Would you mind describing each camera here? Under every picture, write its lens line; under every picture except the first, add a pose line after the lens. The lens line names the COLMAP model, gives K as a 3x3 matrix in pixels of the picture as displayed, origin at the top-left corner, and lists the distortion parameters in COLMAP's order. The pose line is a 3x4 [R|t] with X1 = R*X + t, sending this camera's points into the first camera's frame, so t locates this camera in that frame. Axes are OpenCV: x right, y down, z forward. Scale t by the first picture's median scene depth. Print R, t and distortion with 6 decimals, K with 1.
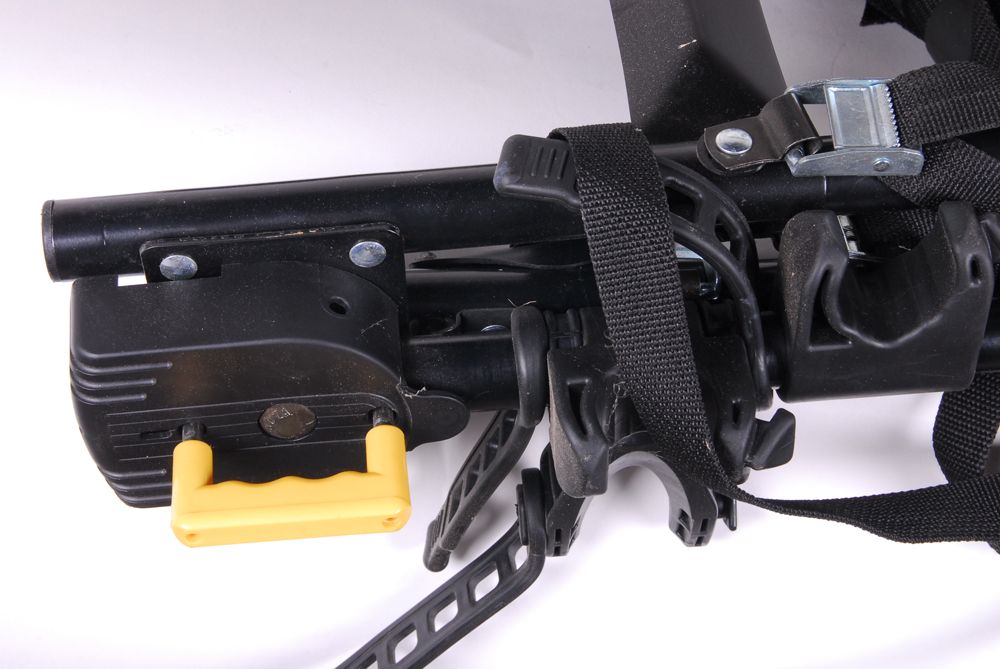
lens RADIAL K [[2183.3, 0, 500.7], [0, 2183.3, 335.7], [0, 0, 1]] dist [-0.038600, 0.000000]
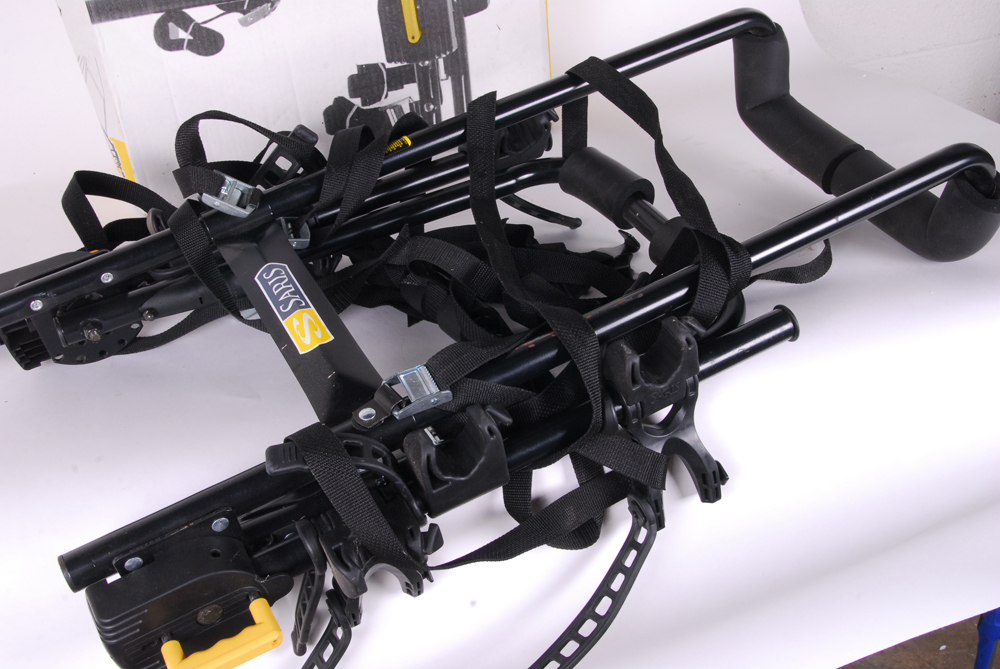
lens RADIAL K [[1242.4, 0, 491.4], [0, 1242.4, 337.7], [0, 0, 1]] dist [-0.009327, 0.000000]
pose [[0.922125, -0.332200, 0.198315, 0.001860], [0.350932, 0.933984, -0.067233, -0.033453], [-0.162889, 0.131592, 0.977830, -0.224410]]
